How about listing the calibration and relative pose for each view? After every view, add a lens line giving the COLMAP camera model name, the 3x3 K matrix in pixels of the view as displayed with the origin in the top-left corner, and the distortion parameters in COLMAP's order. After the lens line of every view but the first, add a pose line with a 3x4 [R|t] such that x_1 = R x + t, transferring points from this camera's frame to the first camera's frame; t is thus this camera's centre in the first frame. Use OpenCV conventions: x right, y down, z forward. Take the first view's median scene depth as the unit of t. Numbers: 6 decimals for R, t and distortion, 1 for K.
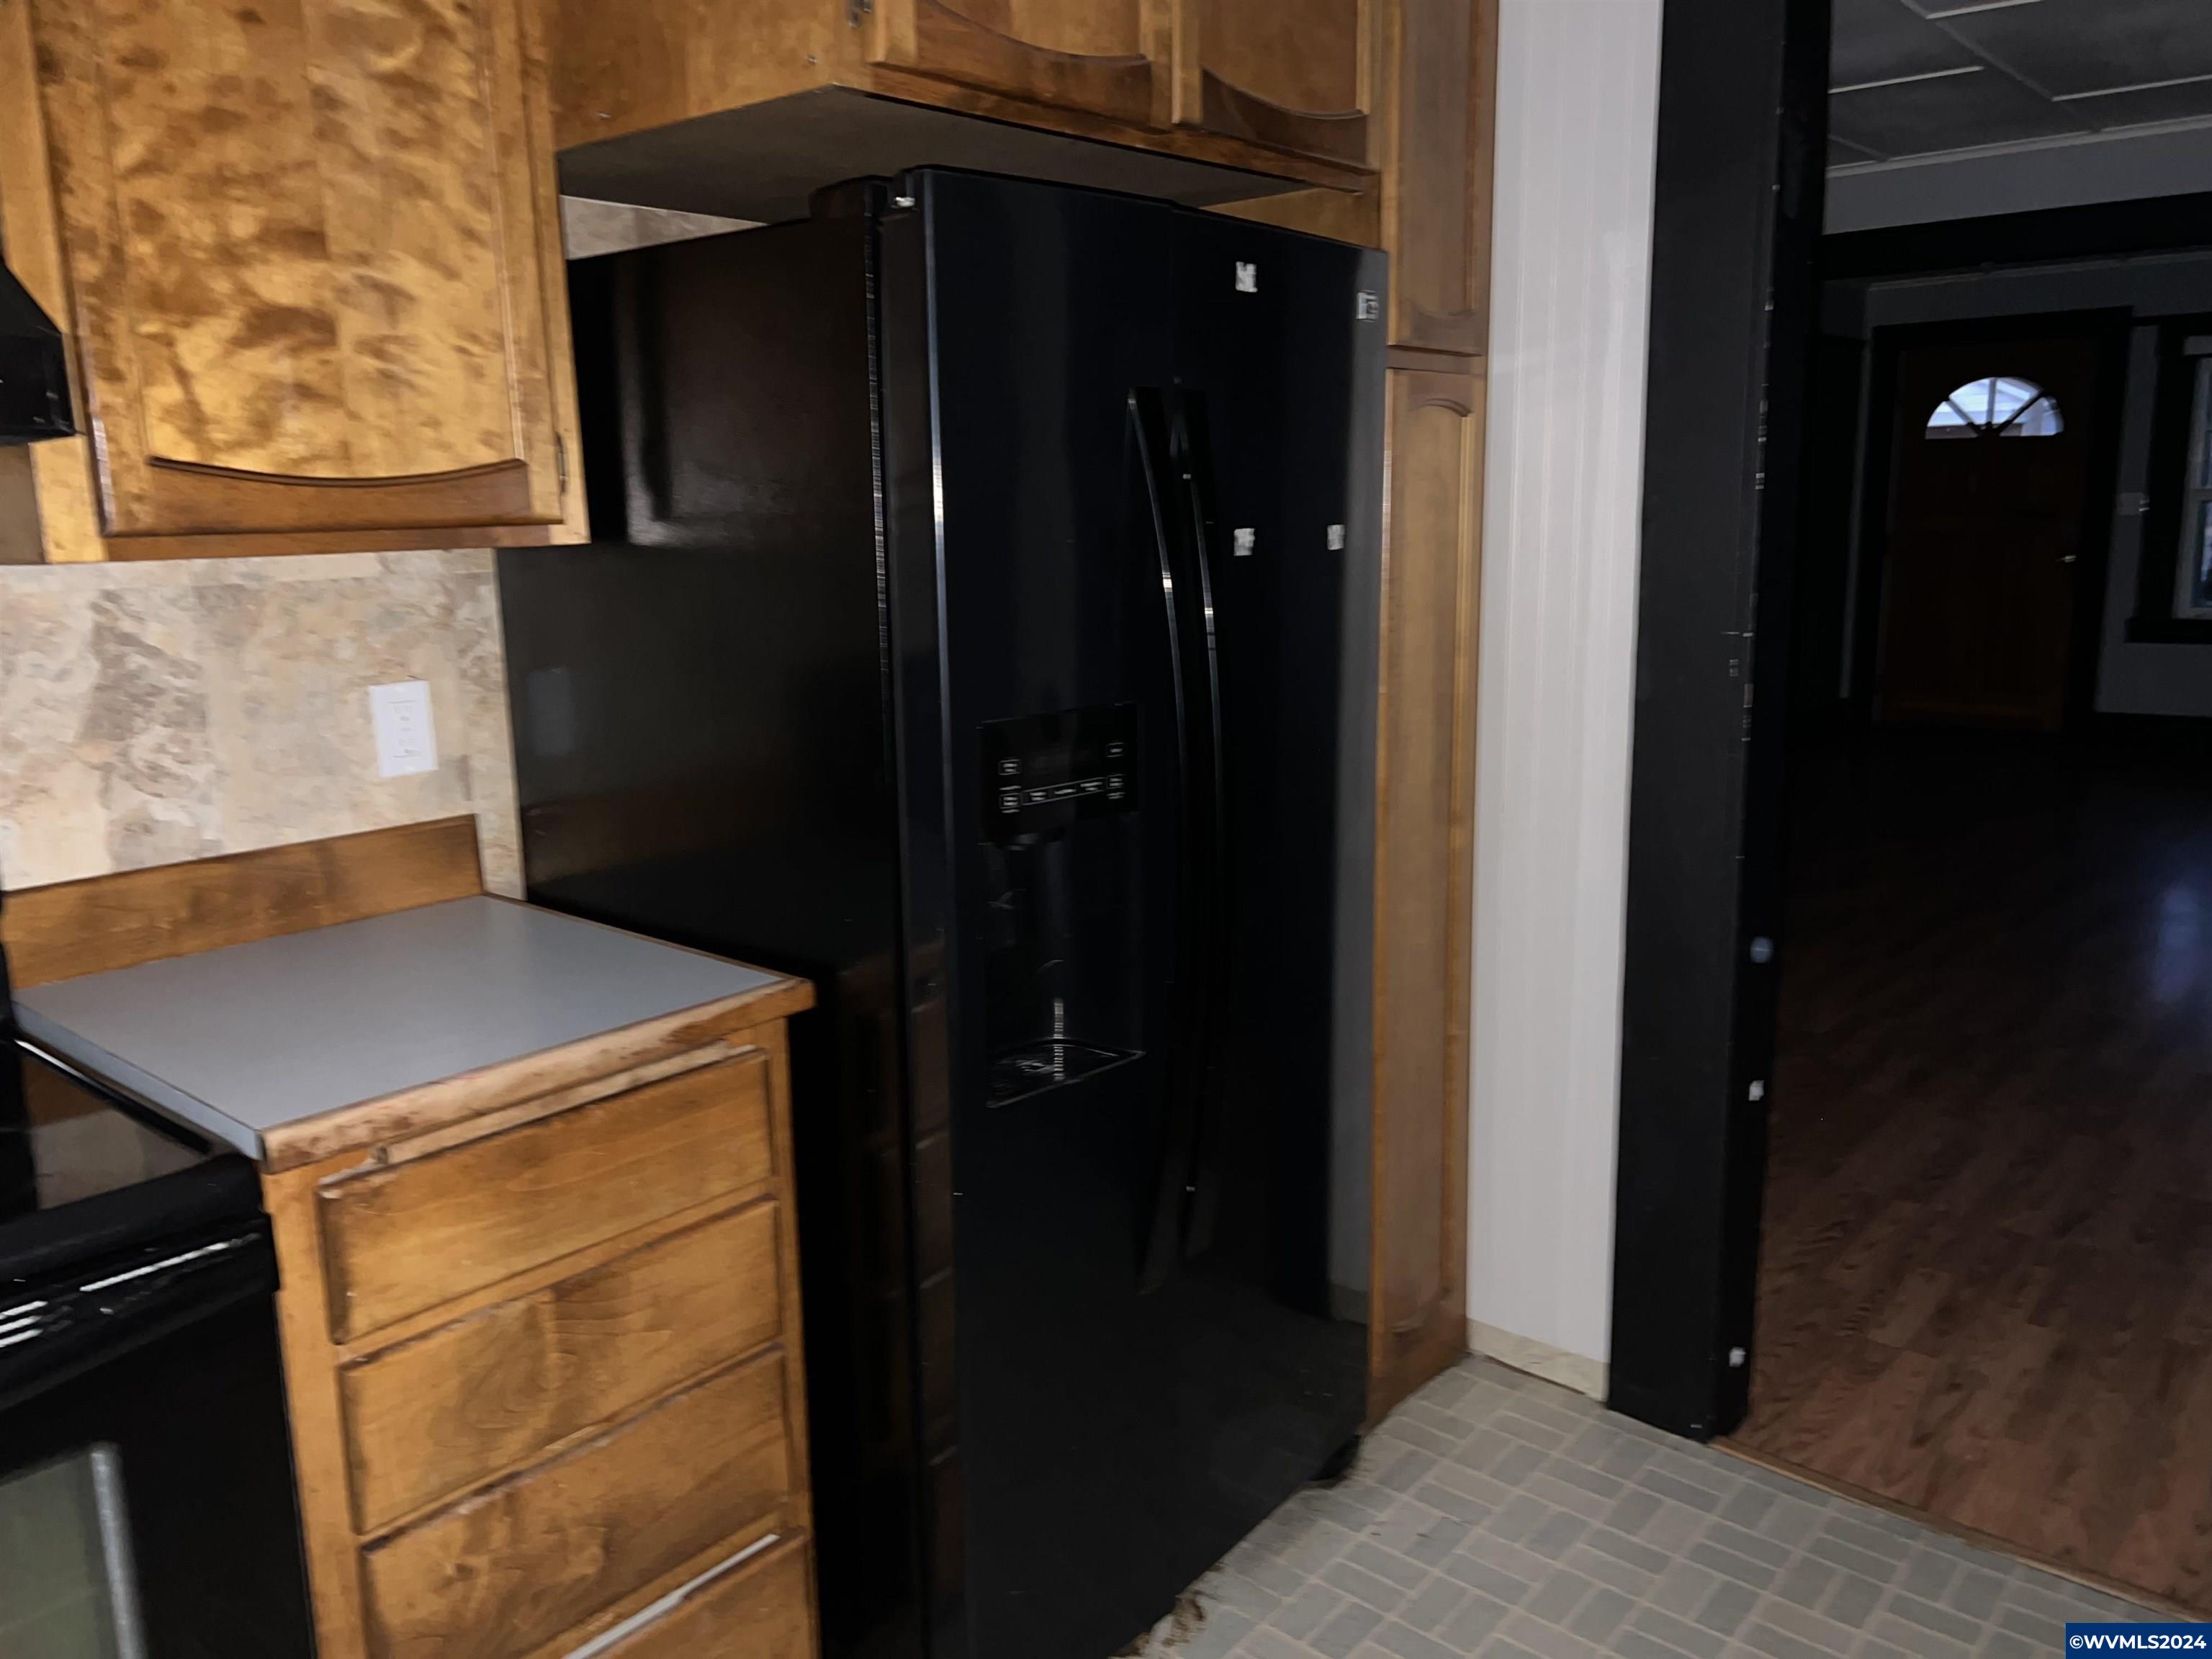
lens RADIAL K [[1650.7, 0, 1099.9], [0, 1650.7, 846.0], [0, 0, 1]] dist [-0.000246, -0.000992]
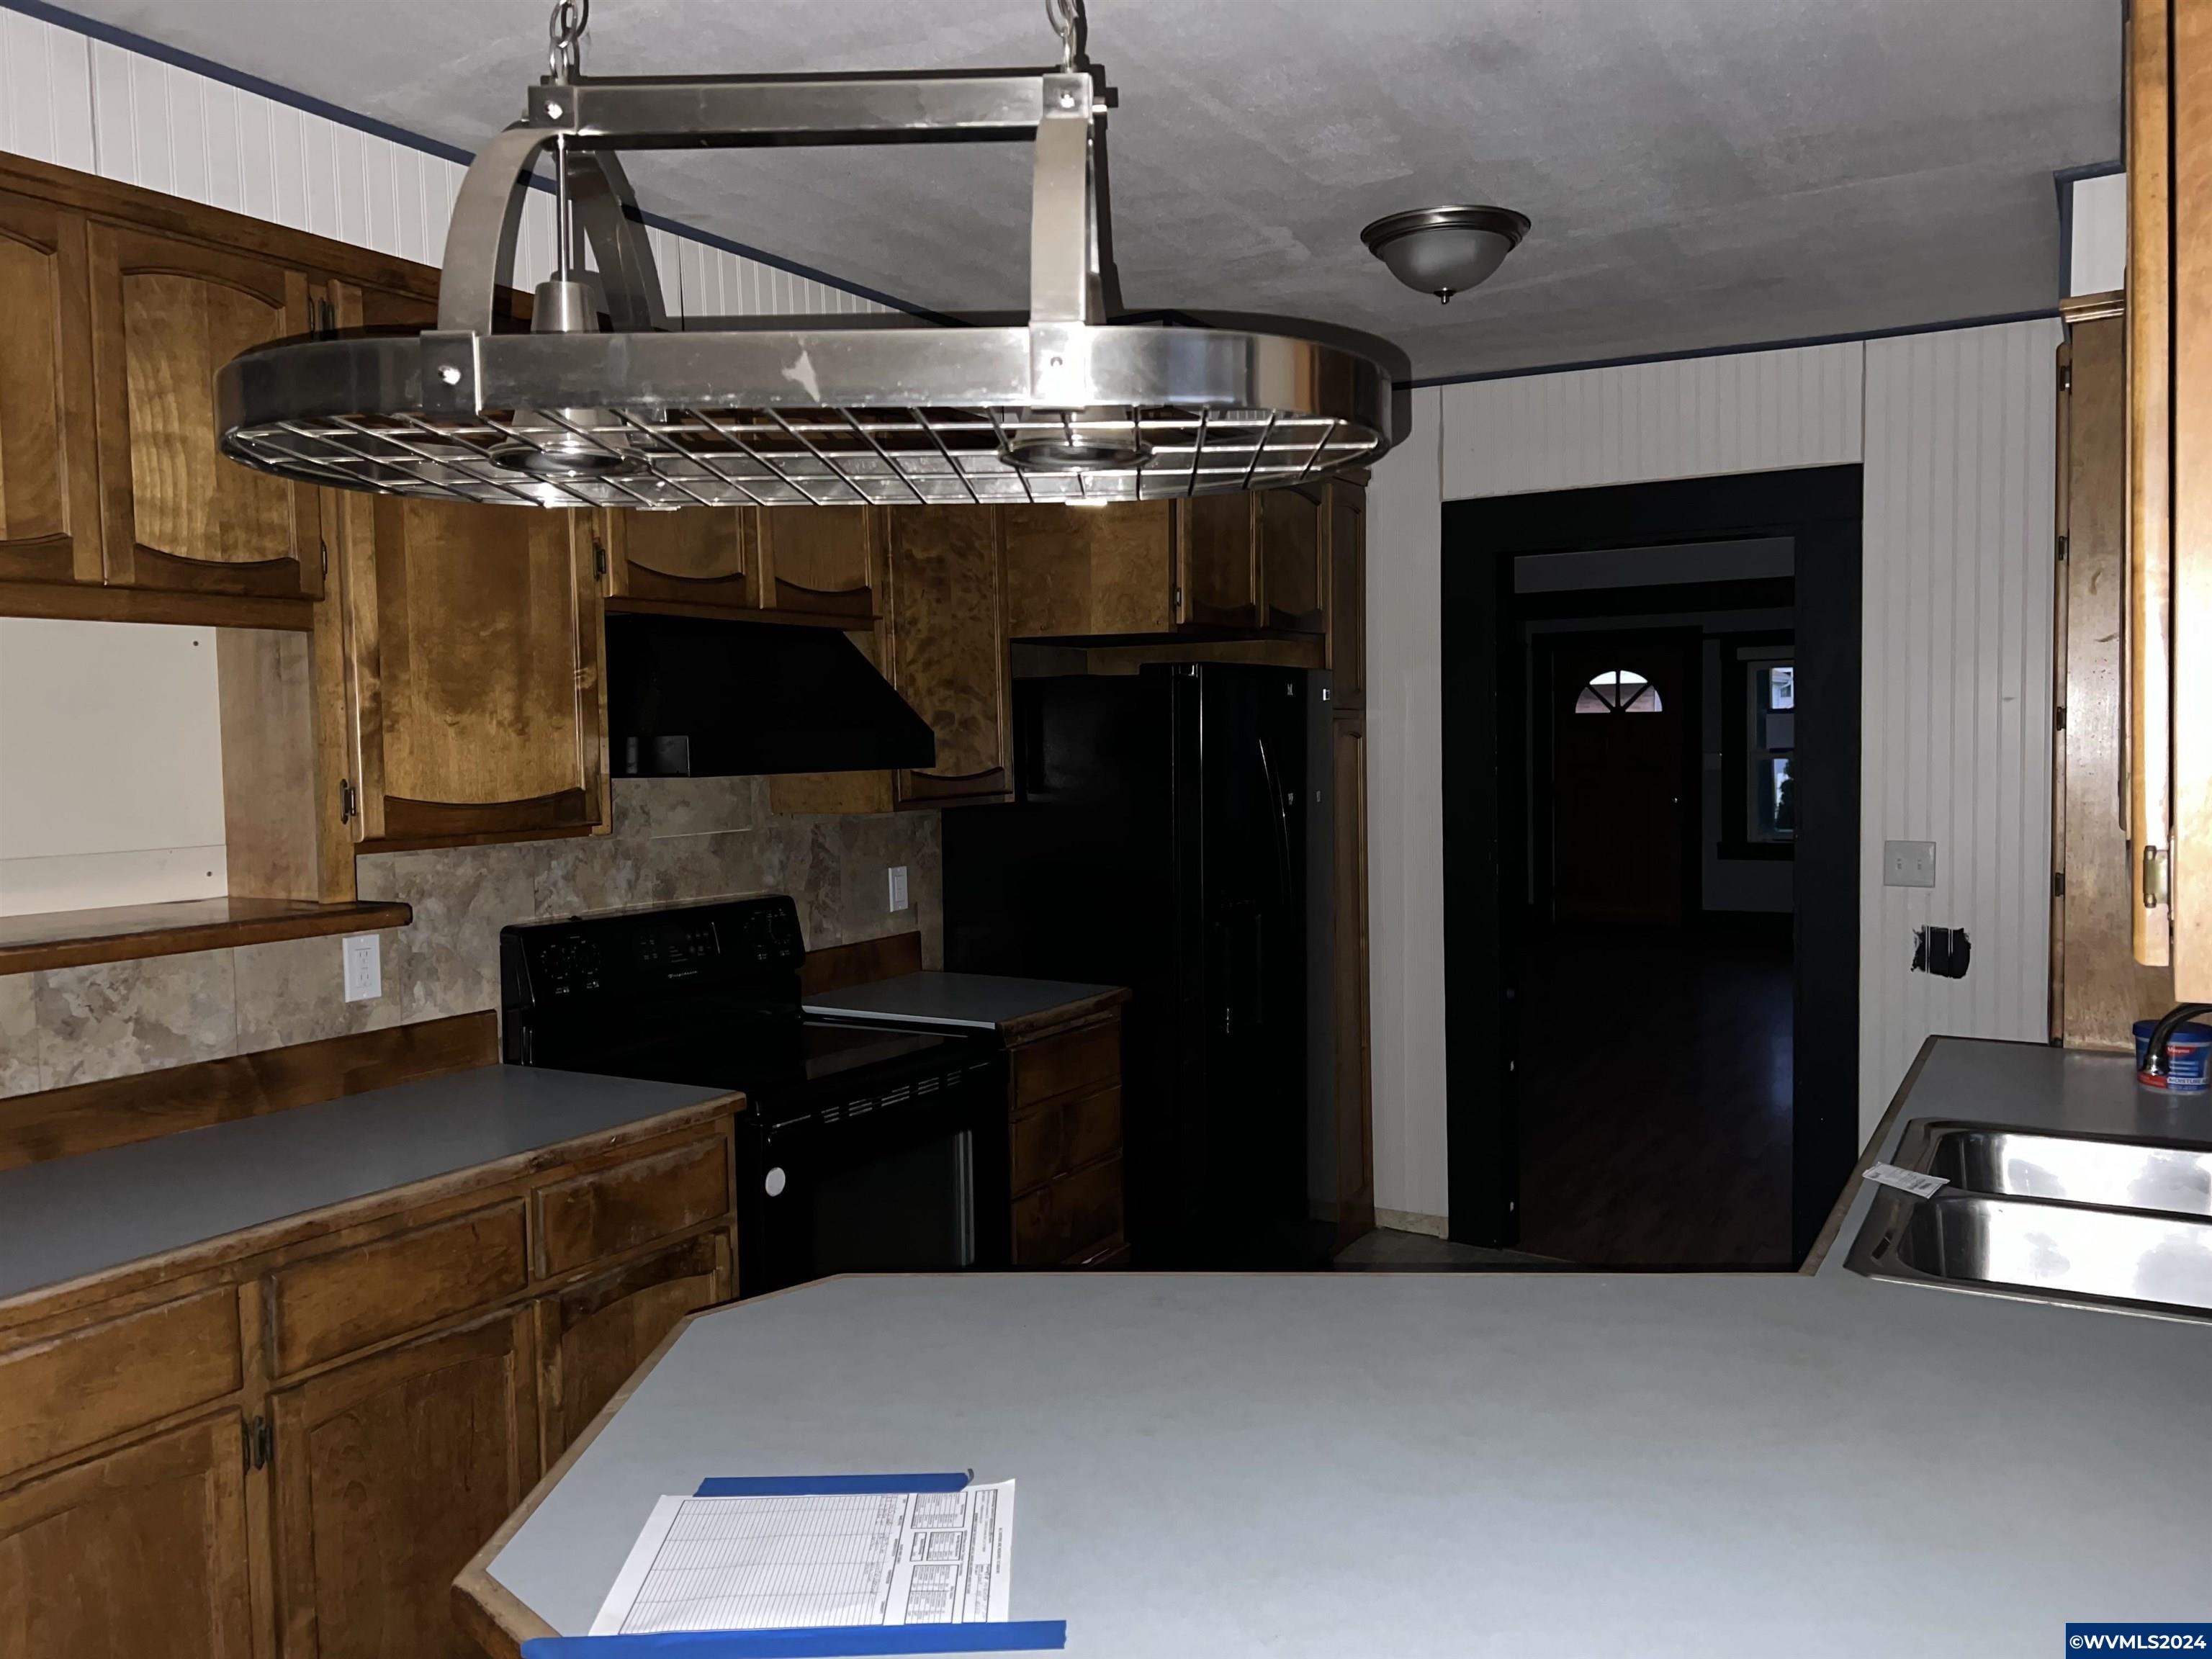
lens RADIAL K [[1692.0, 0, 1106.0], [0, 1692.0, 829.5], [0, 0, 1]] dist [0.013547, 0.000851]
pose [[0.983556, -0.009420, 0.180360, -0.570704], [0.037559, 0.987474, -0.153245, 0.201685], [-0.176657, 0.157499, 0.971590, -1.196657]]
